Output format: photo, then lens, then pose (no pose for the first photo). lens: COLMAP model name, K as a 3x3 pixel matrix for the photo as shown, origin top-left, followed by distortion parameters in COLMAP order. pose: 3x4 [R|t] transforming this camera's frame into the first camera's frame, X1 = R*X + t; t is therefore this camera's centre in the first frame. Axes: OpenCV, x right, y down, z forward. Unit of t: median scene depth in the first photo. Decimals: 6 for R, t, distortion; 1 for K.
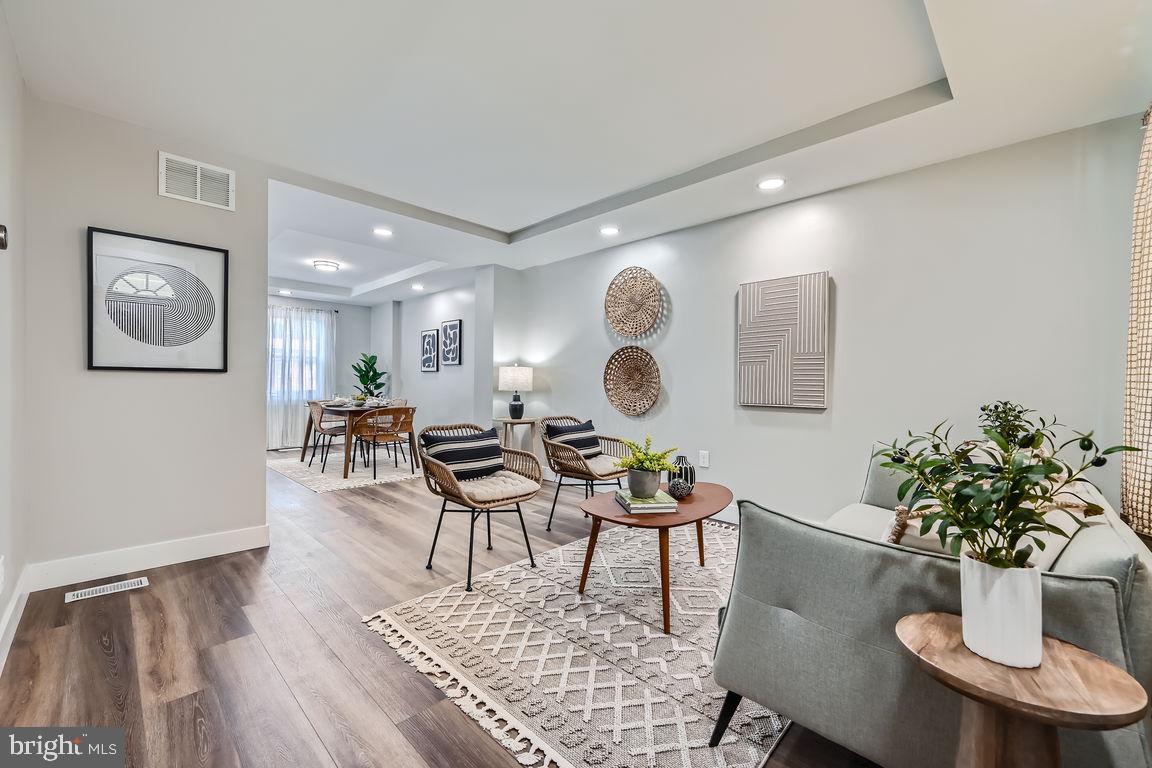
lens RADIAL K [[459.4, 0, 580.3], [0, 459.4, 381.8], [0, 0, 1]] dist [-0.002925, 0.001247]
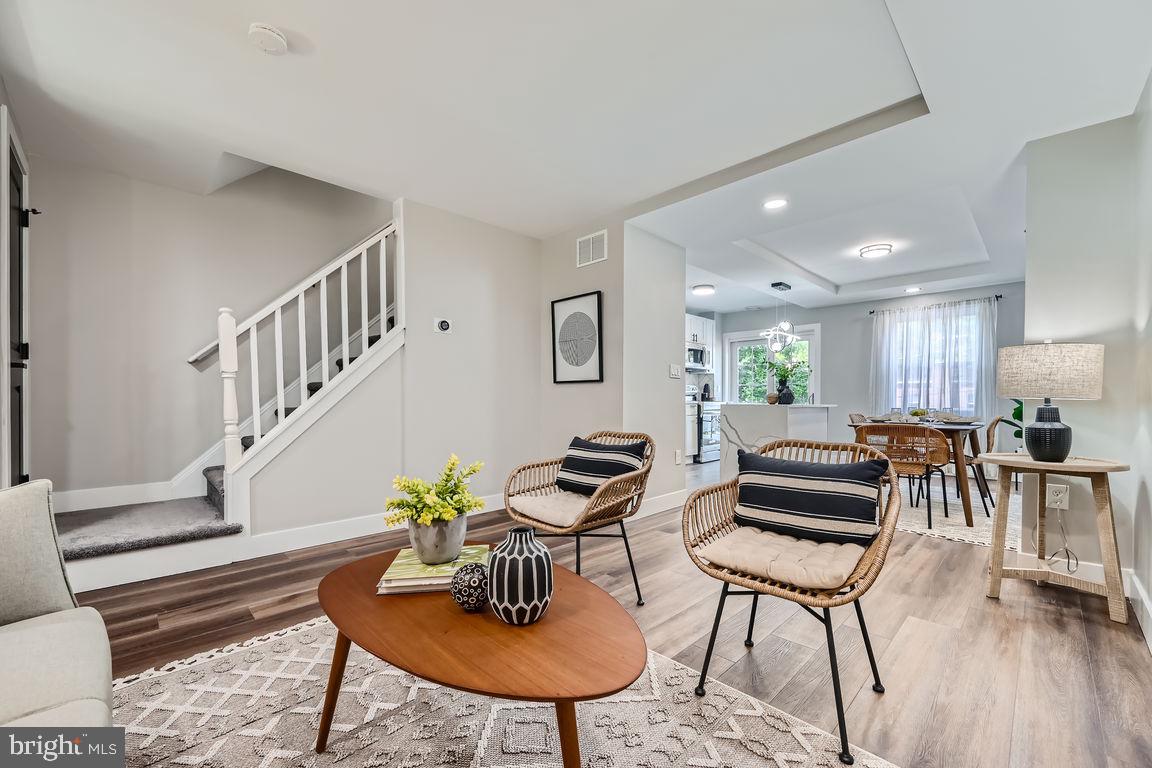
lens RADIAL K [[459.4, 0, 575.6], [0, 459.4, 402.5], [0, 0, 1]] dist [-0.002925, 0.001247]
pose [[-0.031253, -0.002785, -0.999508, 0.389290], [-0.000187, 0.999996, -0.002780, 0.029570], [0.999511, 0.000100, -0.031254, 0.656805]]
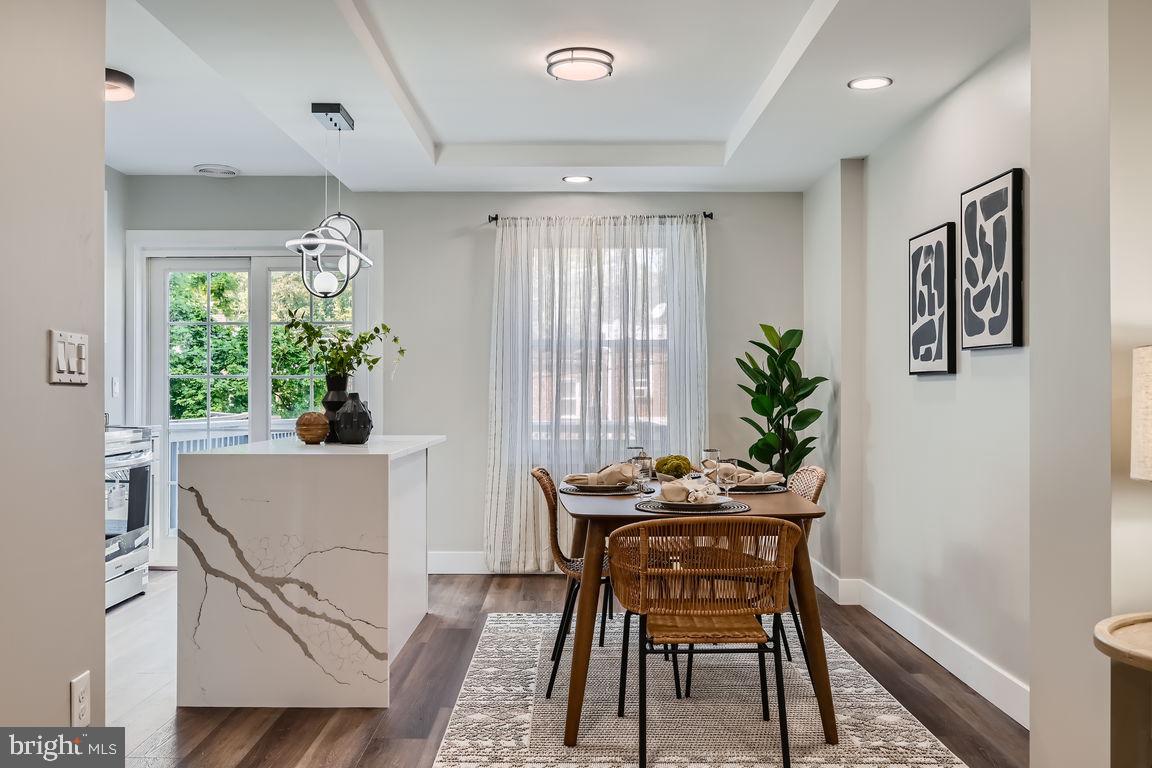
lens RADIAL K [[1005.8, 0, 563.9], [0, 1005.8, 376.5], [0, 0, 1]] dist [-0.003097, 0.008969]
pose [[0.688017, -0.017827, -0.725476, -0.048349], [0.008980, 0.999831, -0.016053, -0.020982], [0.725639, 0.004529, 0.688060, 0.662411]]
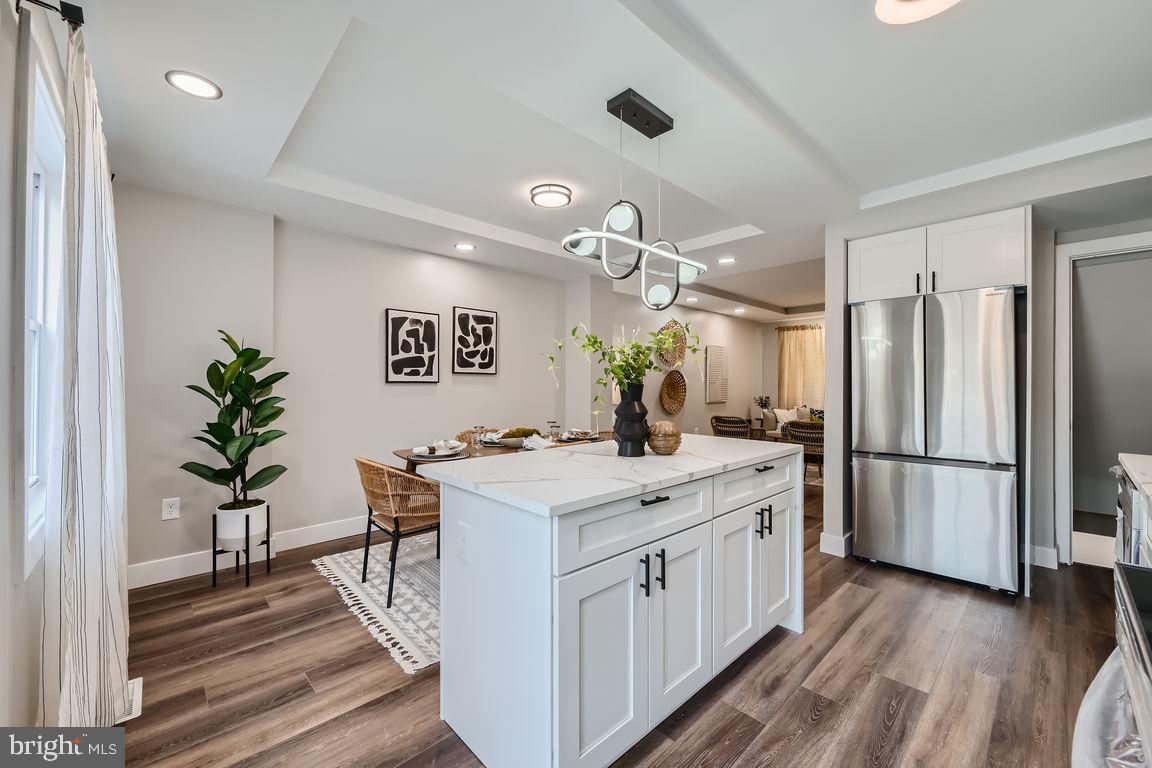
lens RADIAL K [[459.4, 0, 575.1], [0, 459.4, 384.7], [0, 0, 1]] dist [-0.002925, 0.001247]
pose [[0.047251, -0.014947, 0.998771, -1.492693], [-0.006847, 0.999860, 0.015287, -0.049759], [-0.998860, -0.007561, 0.047142, 1.276846]]
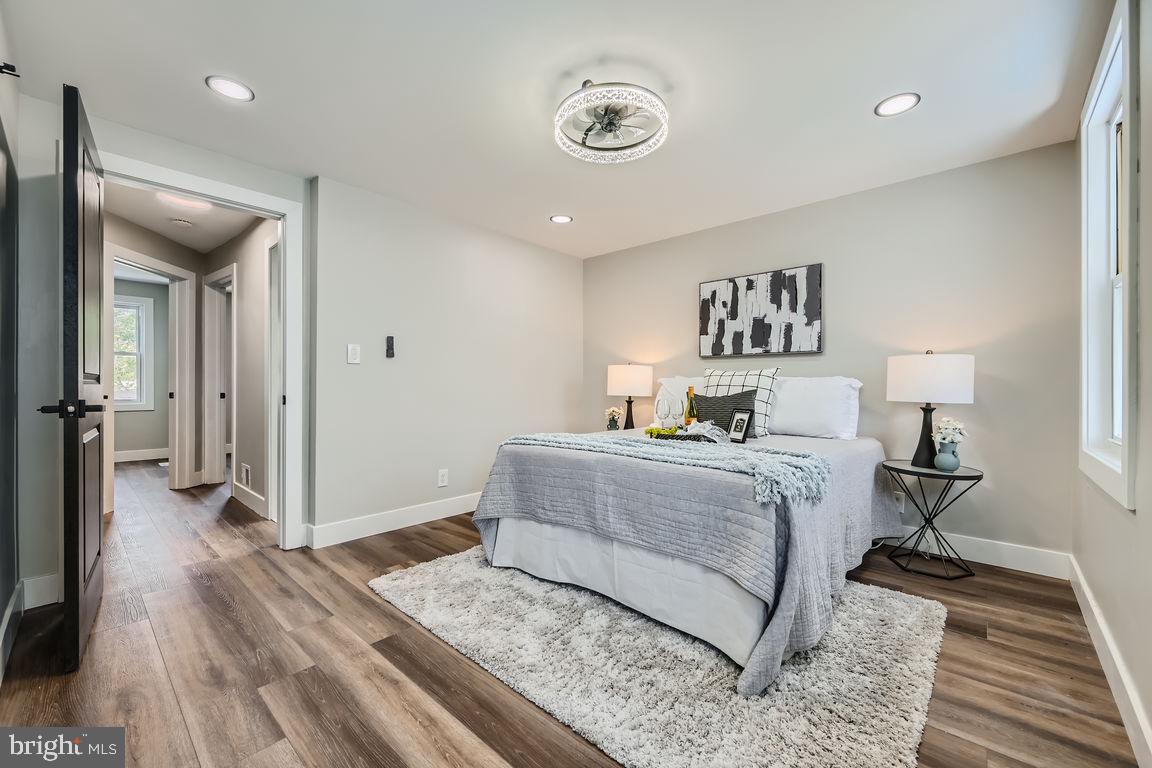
lens RADIAL K [[459.4, 0, 578.1], [0, 459.4, 385.6], [0, 0, 1]] dist [-0.002925, 0.001247]
pose [[0.999459, -0.008608, 0.031752, -0.975333], [0.008578, 0.999963, 0.001092, 0.002298], [-0.031760, -0.000819, 0.999495, 0.623462]]
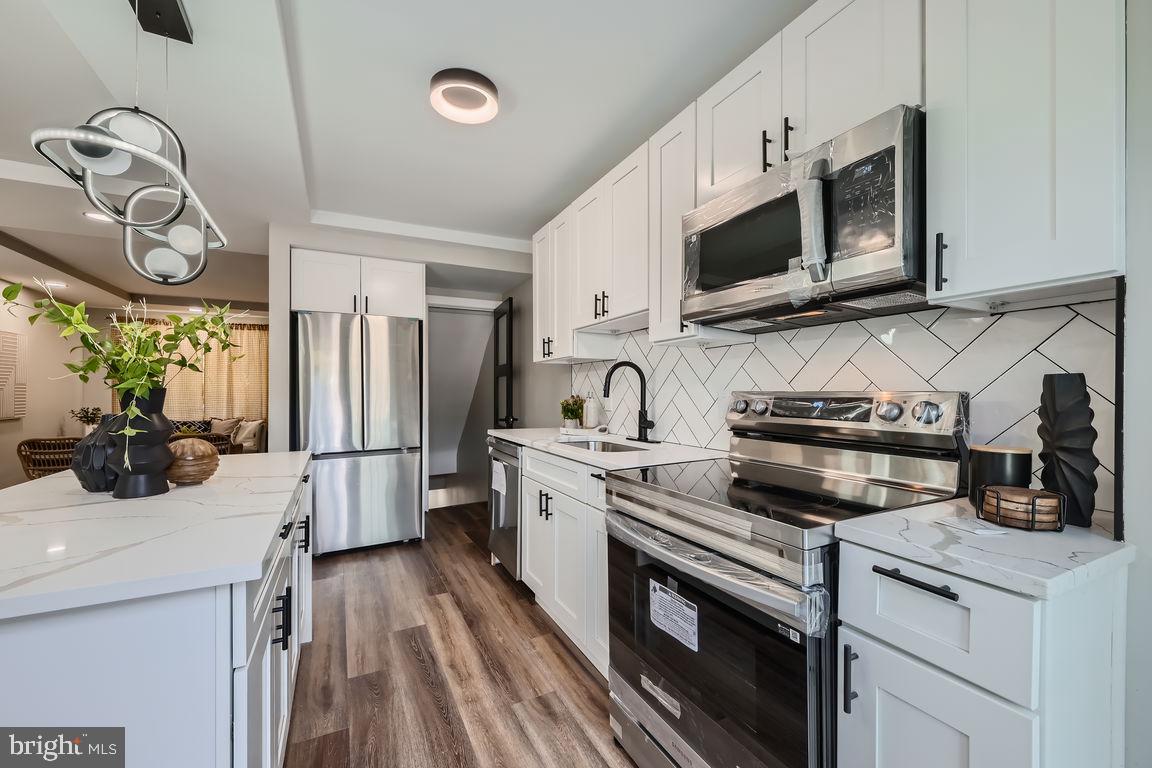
lens RADIAL K [[459.4, 0, 581.4], [0, 459.4, 394.1], [0, 0, 1]] dist [-0.002925, 0.001247]
pose [[-0.949197, -0.012379, 0.314438, -1.405326], [-0.011103, 0.999921, 0.005847, -0.044608], [-0.314486, 0.002059, -0.949260, 1.444654]]
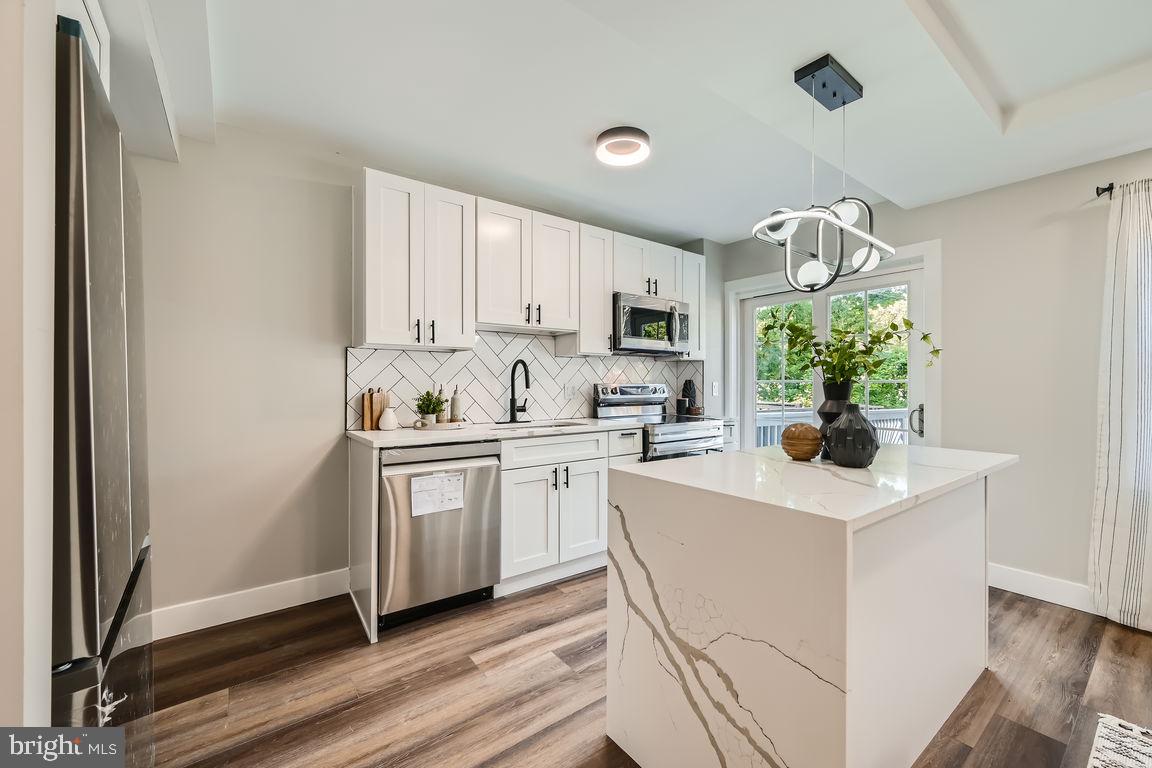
lens RADIAL K [[459.4, 0, 573.5], [0, 459.4, 382.7], [0, 0, 1]] dist [-0.002925, 0.001247]
pose [[-0.159430, -0.013214, -0.987121, -0.546214], [-0.001200, 0.999912, -0.013192, -0.035539], [0.987208, -0.000919, -0.159432, 1.061197]]
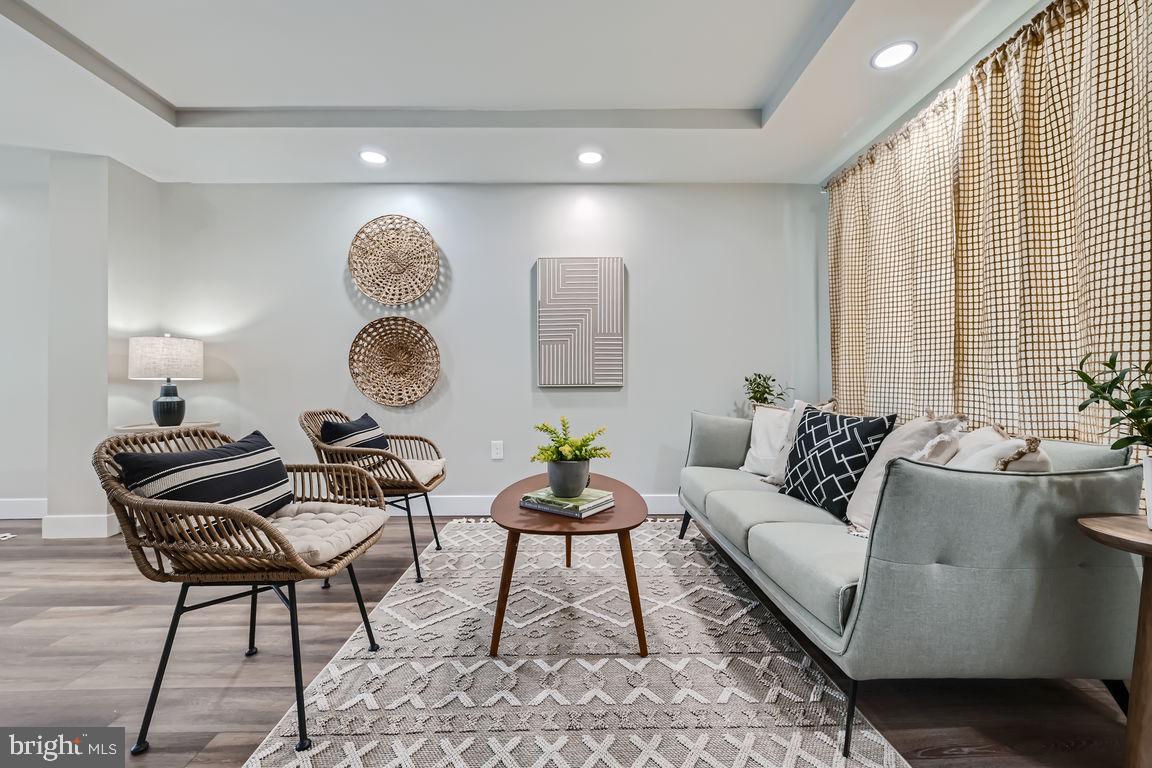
lens RADIAL K [[459.4, 0, 575.9], [0, 459.4, 377.6], [0, 0, 1]] dist [-0.002925, 0.001247]
pose [[0.713252, -0.005316, 0.700888, -0.214826], [0.010487, 0.999940, -0.003088, 0.029887], [-0.700830, 0.009552, 0.713265, 0.240196]]
